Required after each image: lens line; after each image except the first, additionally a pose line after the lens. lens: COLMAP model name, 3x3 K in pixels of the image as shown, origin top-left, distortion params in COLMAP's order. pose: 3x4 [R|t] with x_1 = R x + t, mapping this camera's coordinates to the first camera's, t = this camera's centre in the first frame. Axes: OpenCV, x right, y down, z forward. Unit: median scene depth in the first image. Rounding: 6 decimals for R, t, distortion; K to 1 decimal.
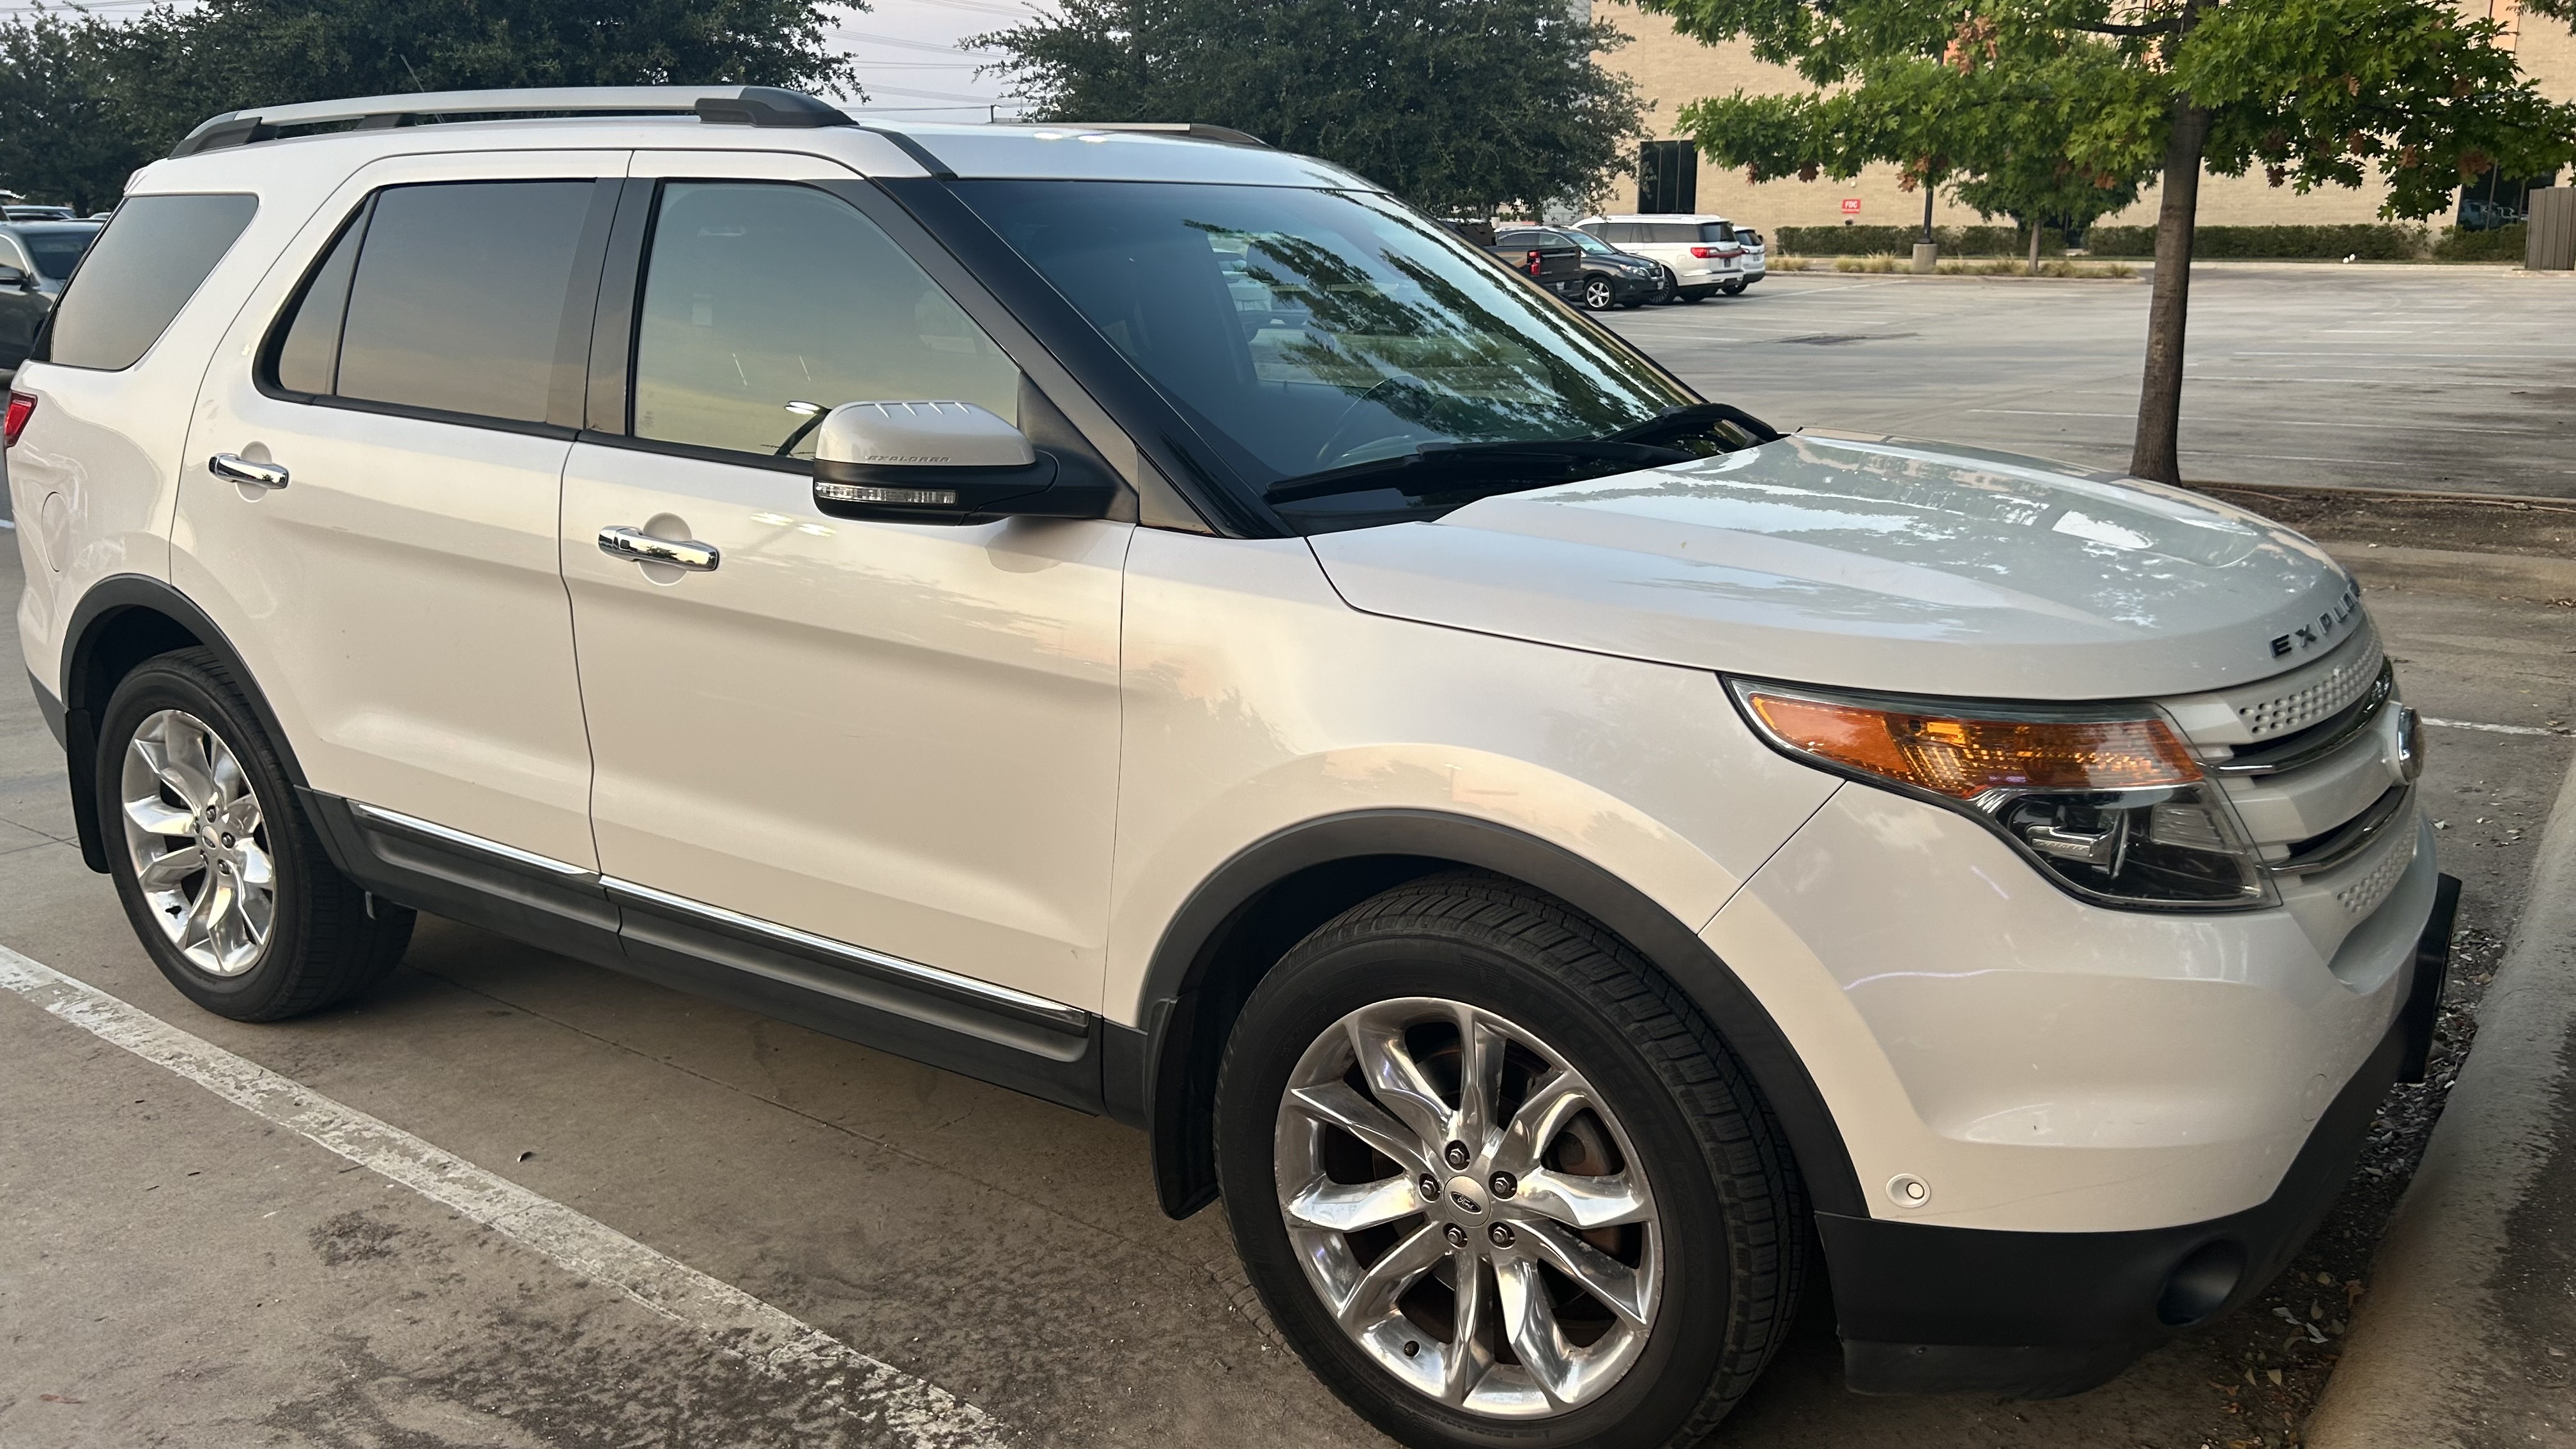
lens RADIAL K [[1884.5, 0, 1284.0], [0, 1884.5, 729.8], [0, 0, 1]] dist [0.028671, -0.018840]
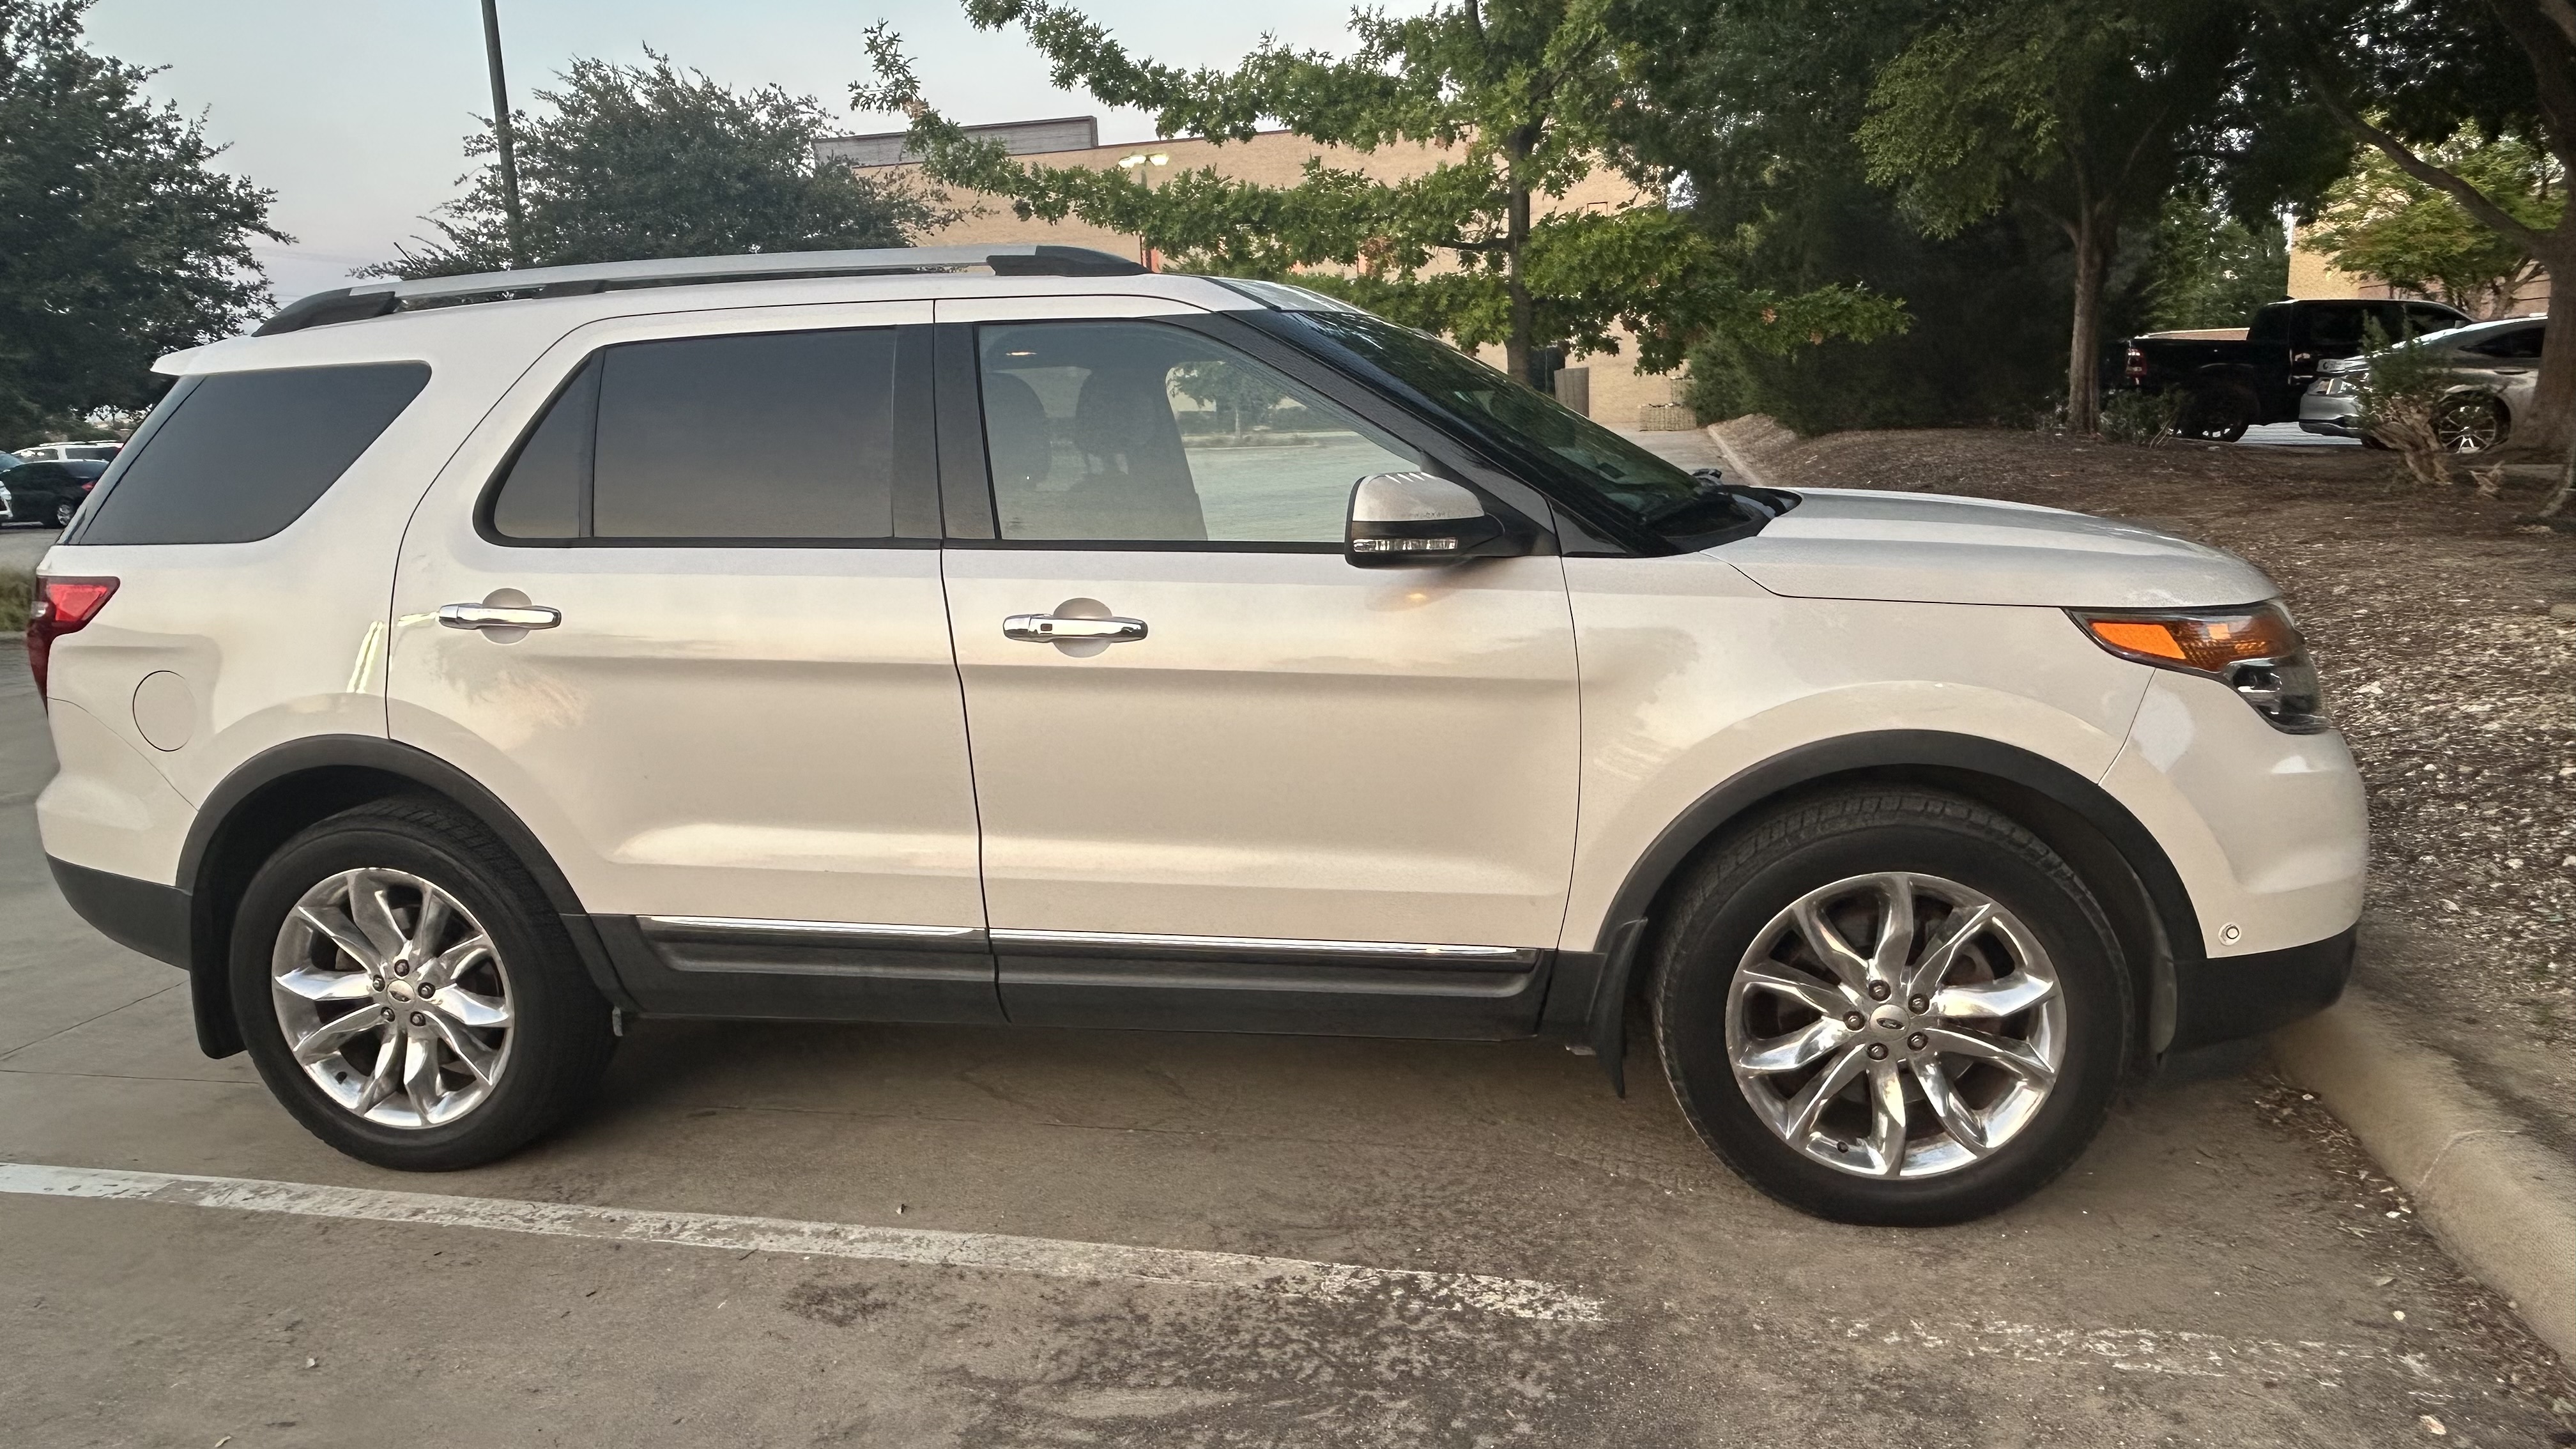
lens RADIAL K [[1560.2, 0, 1293.4], [0, 1560.2, 709.6], [0, 0, 1]] dist [0.005861, -0.000754]
pose [[0.925587, -0.110358, 0.362092, -0.561894], [0.136994, 0.989377, -0.048644, 0.018547], [-0.352877, 0.094629, 0.930872, 0.067460]]
